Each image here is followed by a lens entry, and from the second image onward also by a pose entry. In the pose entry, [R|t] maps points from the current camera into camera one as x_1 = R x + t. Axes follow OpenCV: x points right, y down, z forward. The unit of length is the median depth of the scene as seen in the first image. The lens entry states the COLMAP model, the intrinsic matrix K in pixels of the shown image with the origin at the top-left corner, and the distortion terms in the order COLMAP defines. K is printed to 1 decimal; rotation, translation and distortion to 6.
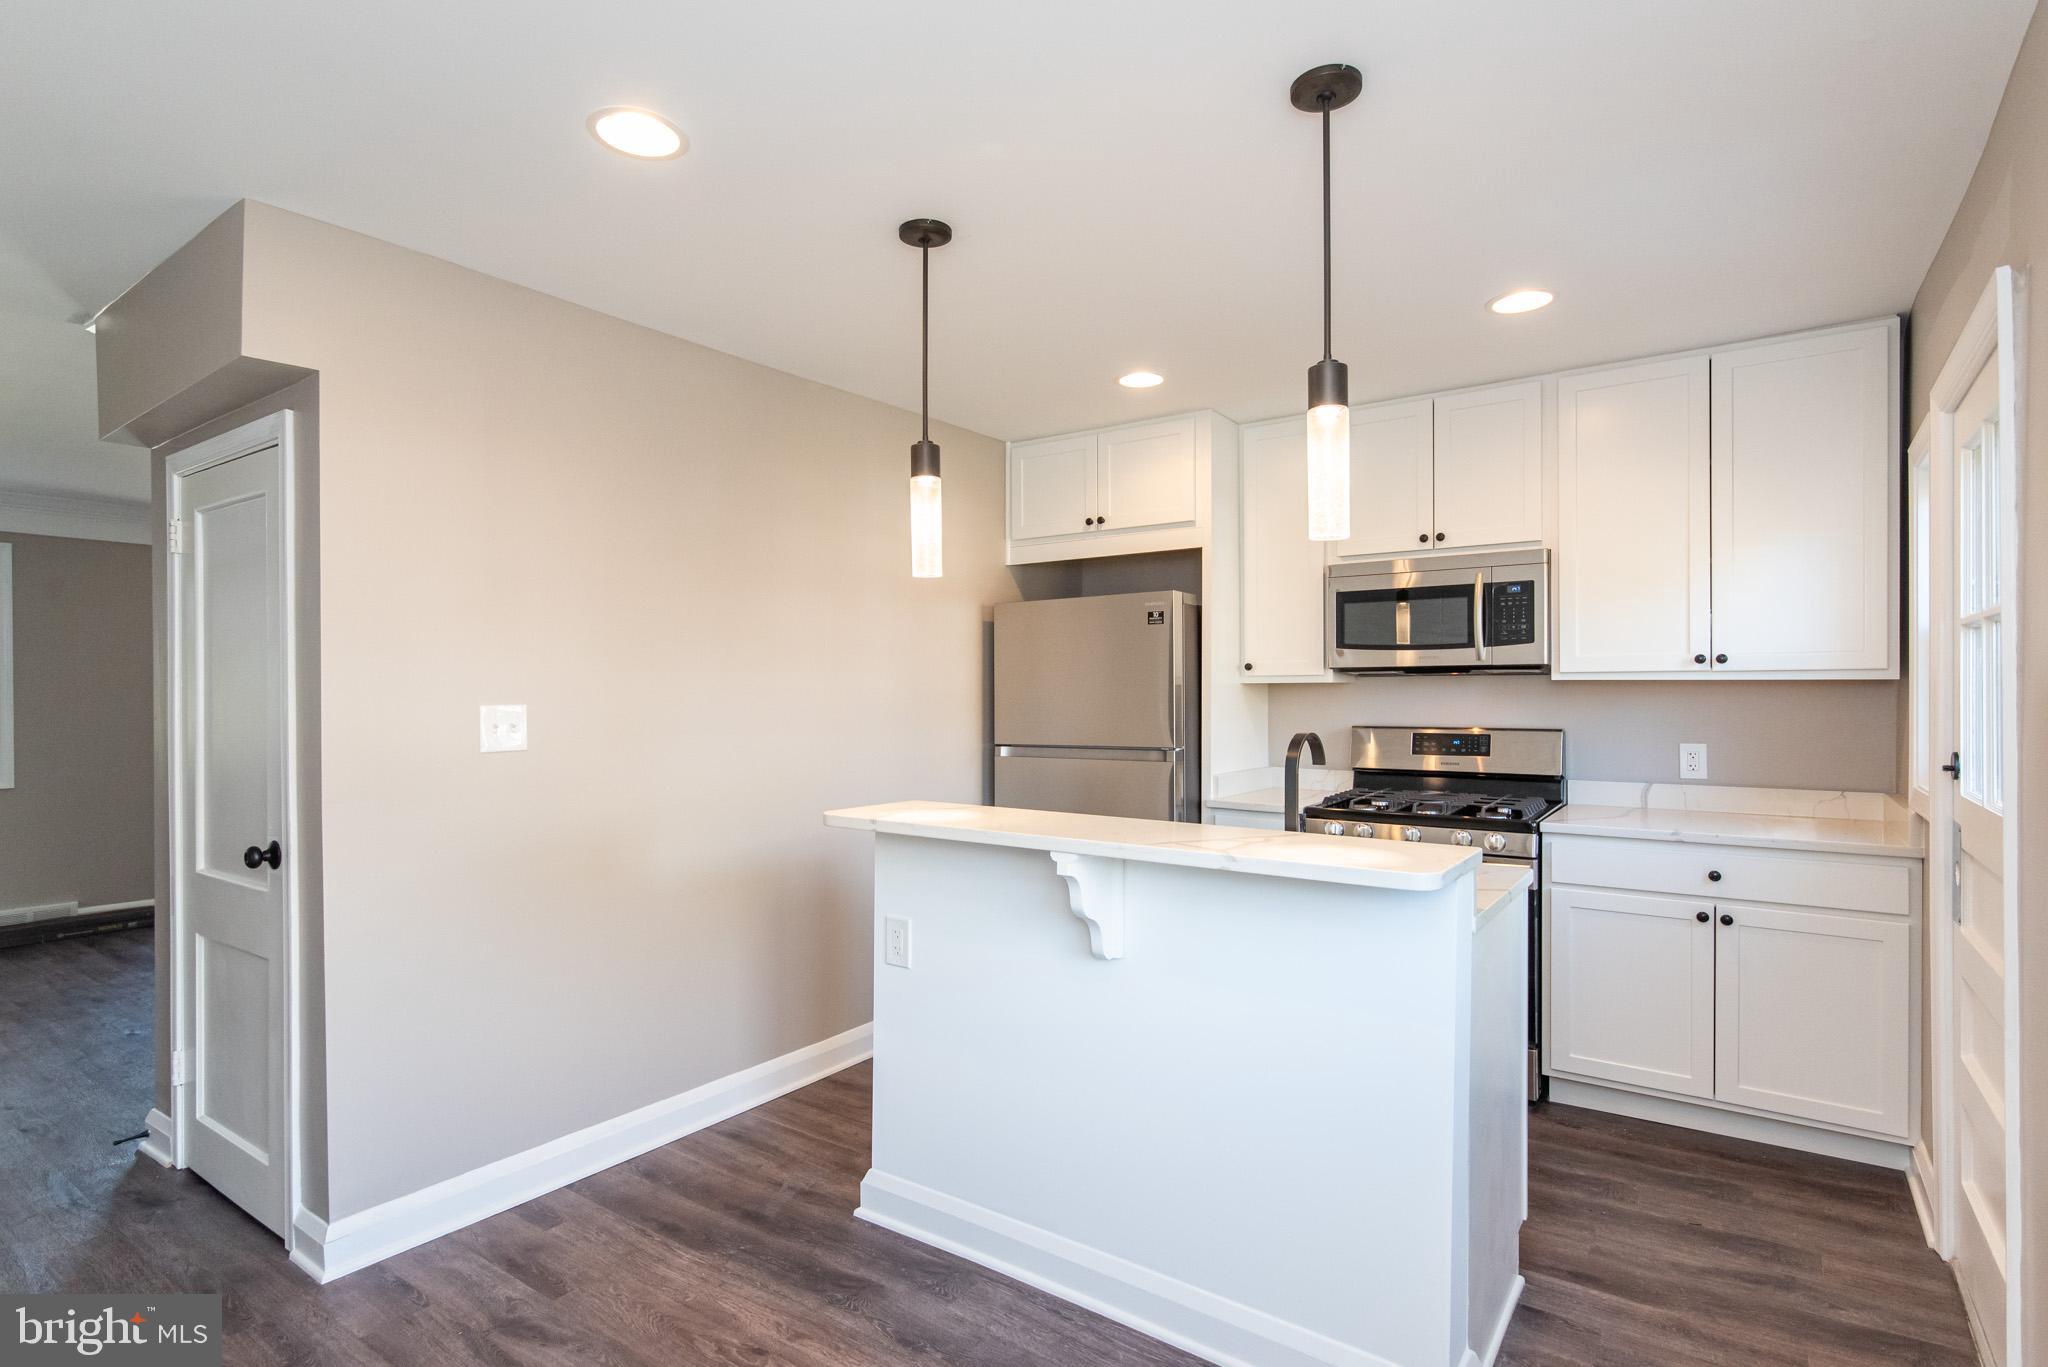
lens RADIAL K [[1033.1, 0, 1011.4], [0, 1033.1, 689.6], [0, 0, 1]] dist [0.004613, 0.000151]
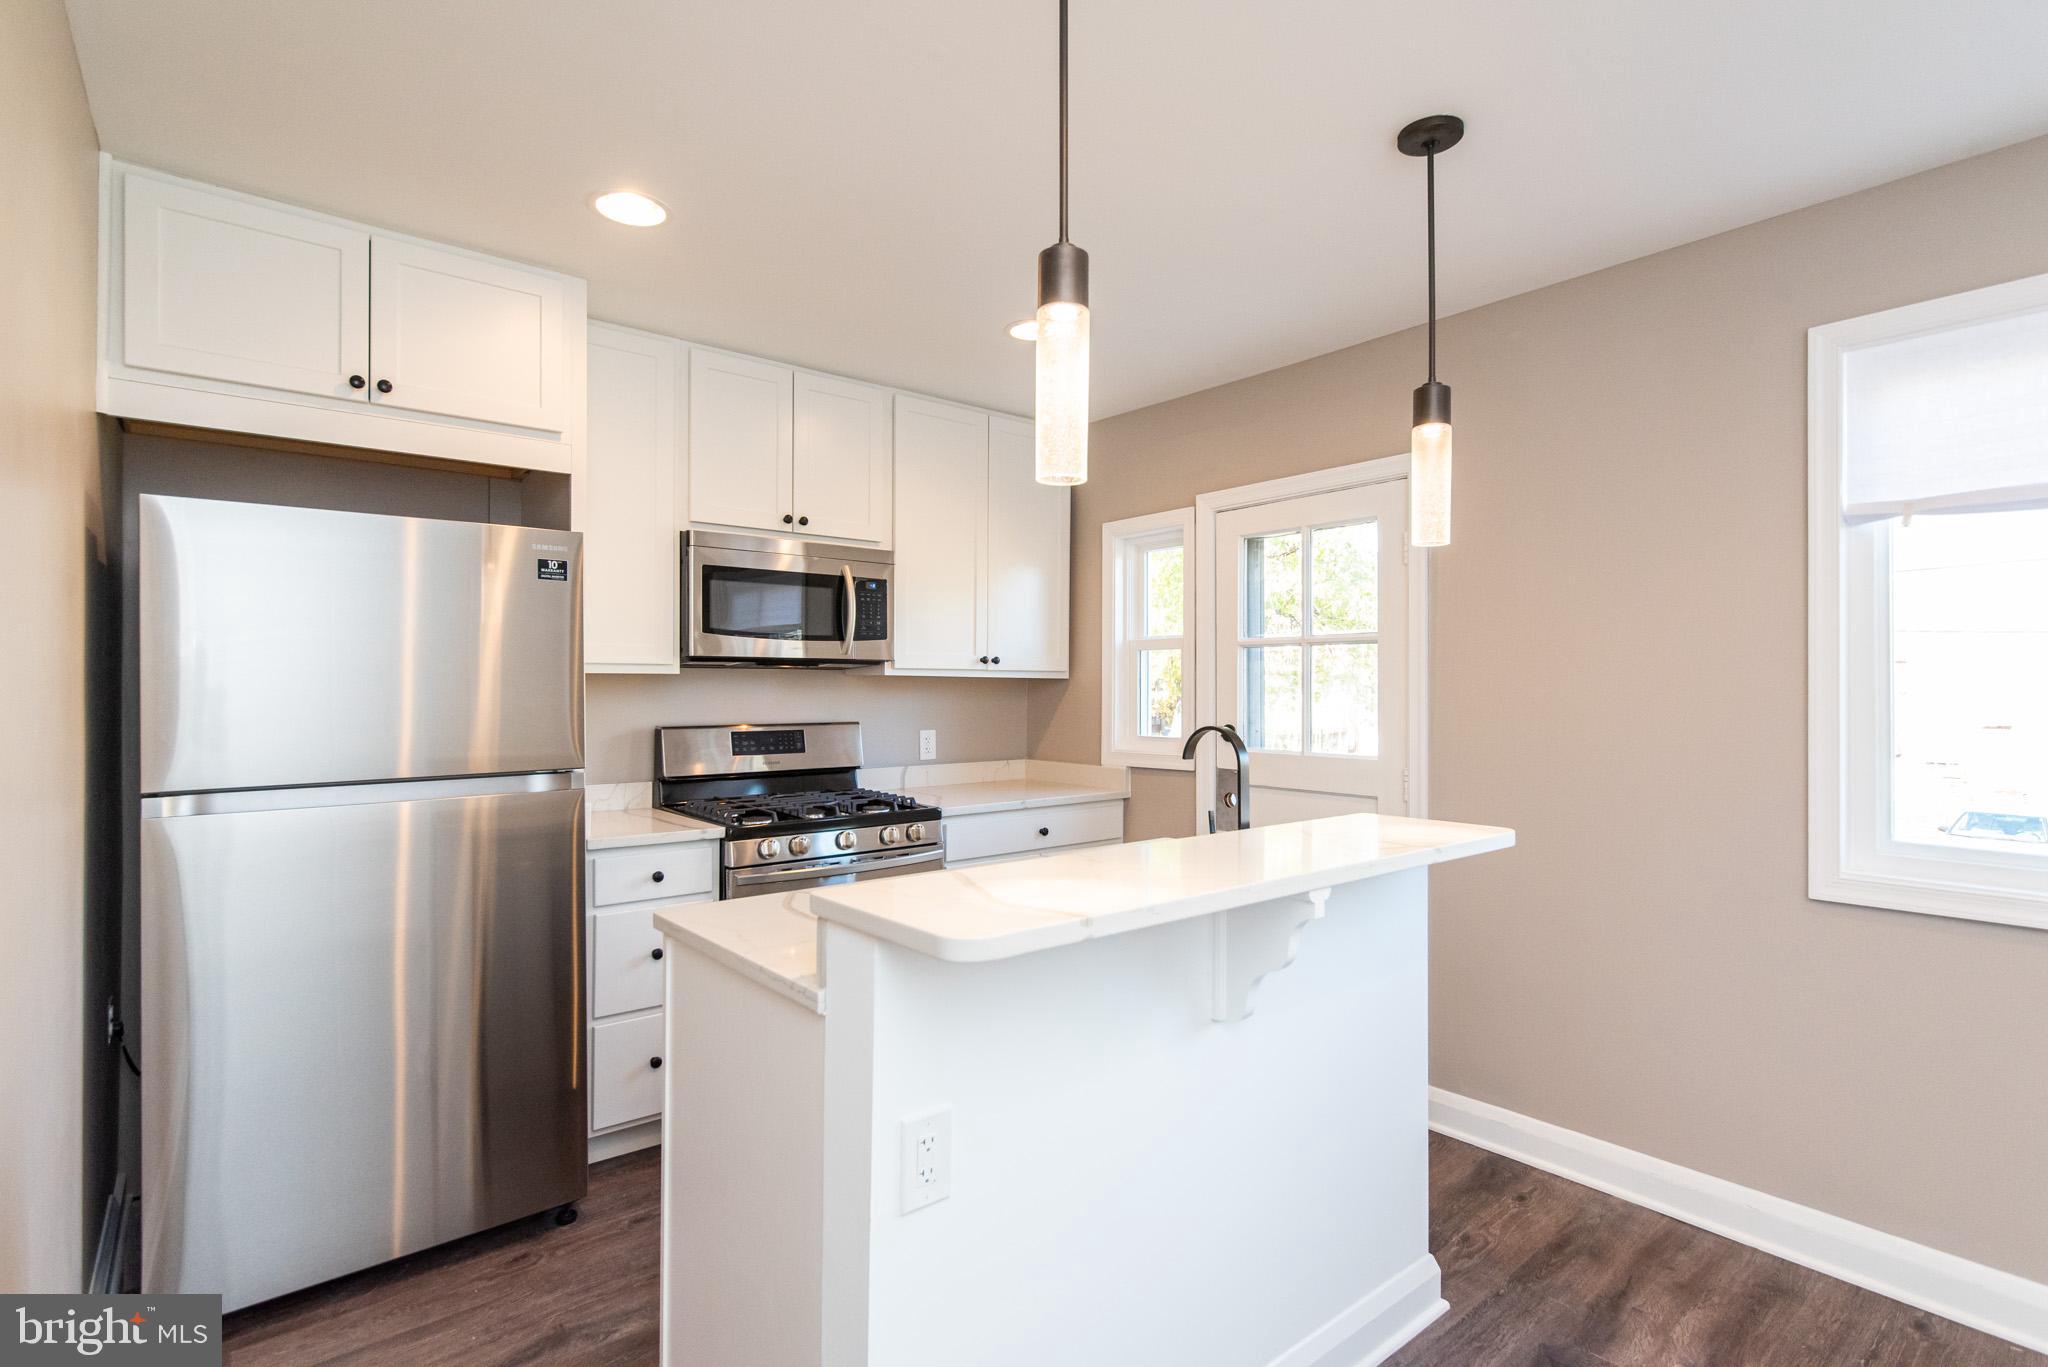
lens RADIAL K [[998.7, 0, 1019.2], [0, 998.7, 682.6], [0, 0, 1]] dist [0.000418, 0.000284]
pose [[0.242448, 0.007949, 0.970132, -0.428938], [-0.004713, 0.999964, -0.007016, 0.004719], [-0.970153, -0.002871, 0.242477, 0.606561]]
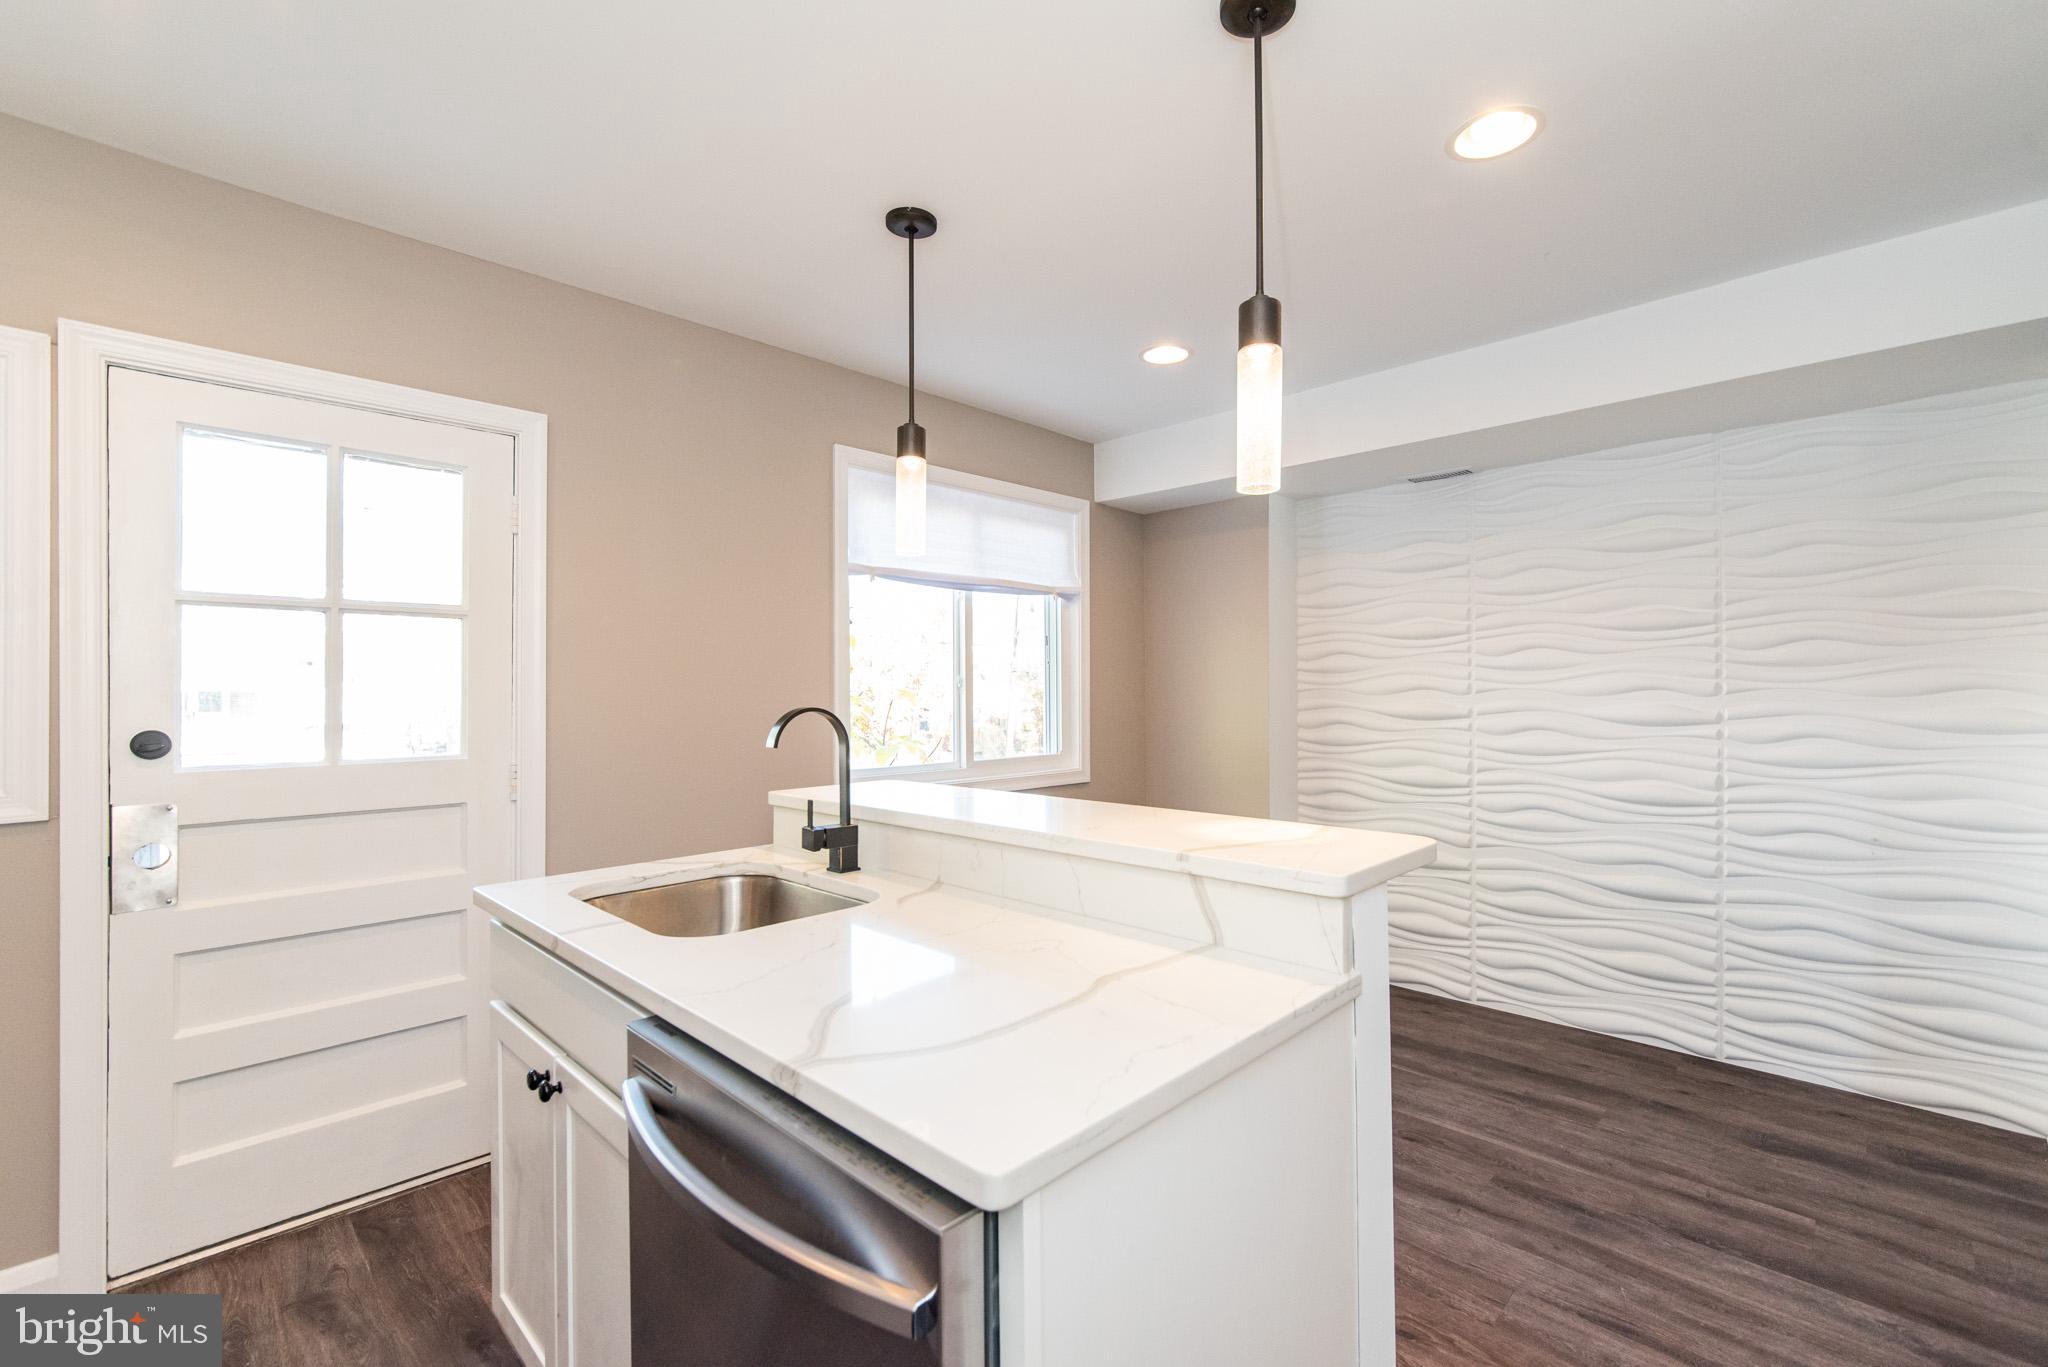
lens RADIAL K [[871.1, 0, 1059.3], [0, 871.1, 689.3], [0, 0, 1]] dist [0.000248, -0.000008]
pose [[-0.992786, 0.003628, 0.119846, -0.011600], [0.003317, 0.999991, -0.002792, 0.017361], [-0.119855, -0.002374, -0.992789, 1.095903]]
